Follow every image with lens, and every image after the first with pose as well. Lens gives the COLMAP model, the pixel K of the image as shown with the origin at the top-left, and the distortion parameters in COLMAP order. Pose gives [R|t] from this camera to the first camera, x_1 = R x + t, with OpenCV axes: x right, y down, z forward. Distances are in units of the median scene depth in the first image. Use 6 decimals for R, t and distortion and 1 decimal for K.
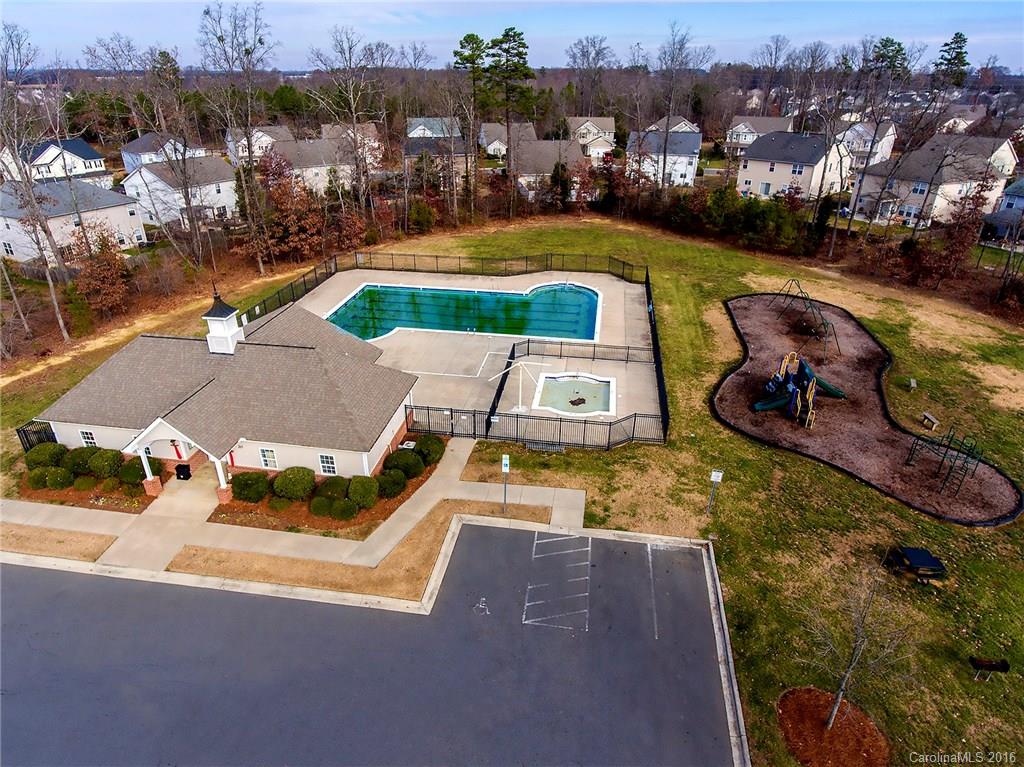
lens RADIAL K [[616.0, 0, 512.0], [0, 616.0, 383.5], [0, 0, 1]] dist [-0.004026, -0.000784]
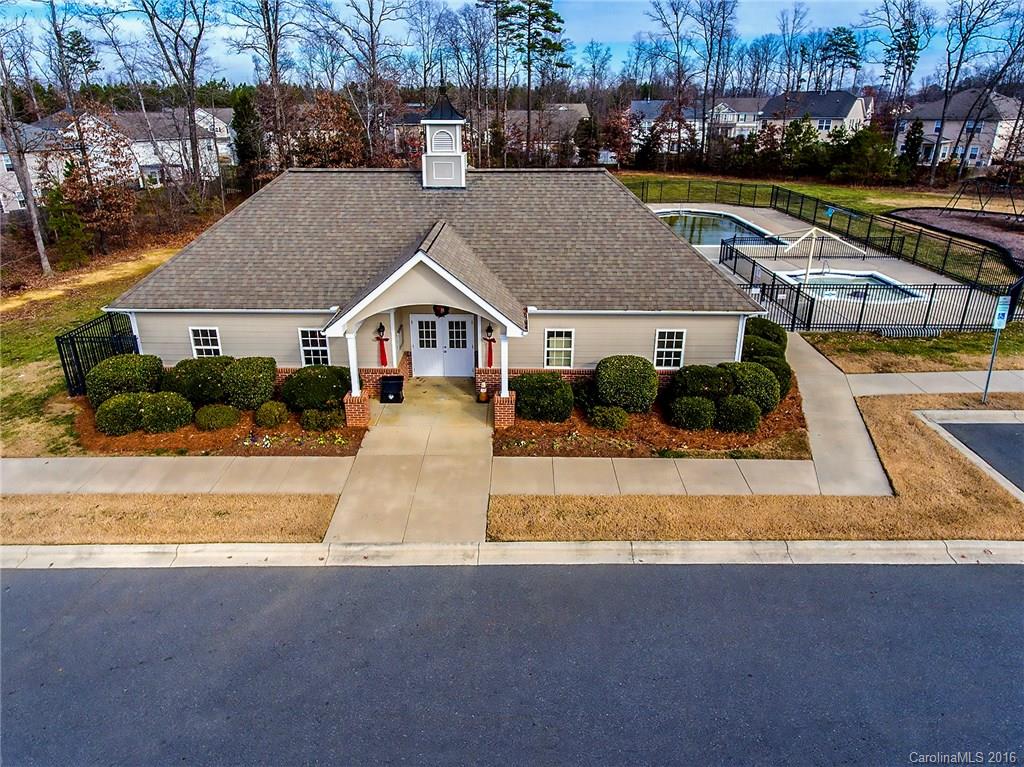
lens RADIAL K [[631.1, 0, 514.6], [0, 631.1, 335.2], [0, 0, 1]] dist [-0.000884, 0.027948]
pose [[0.989256, -0.051893, 0.136673, -0.521820], [0.067583, 0.991318, -0.112787, 0.175254], [-0.129633, 0.120812, 0.984175, 0.429158]]
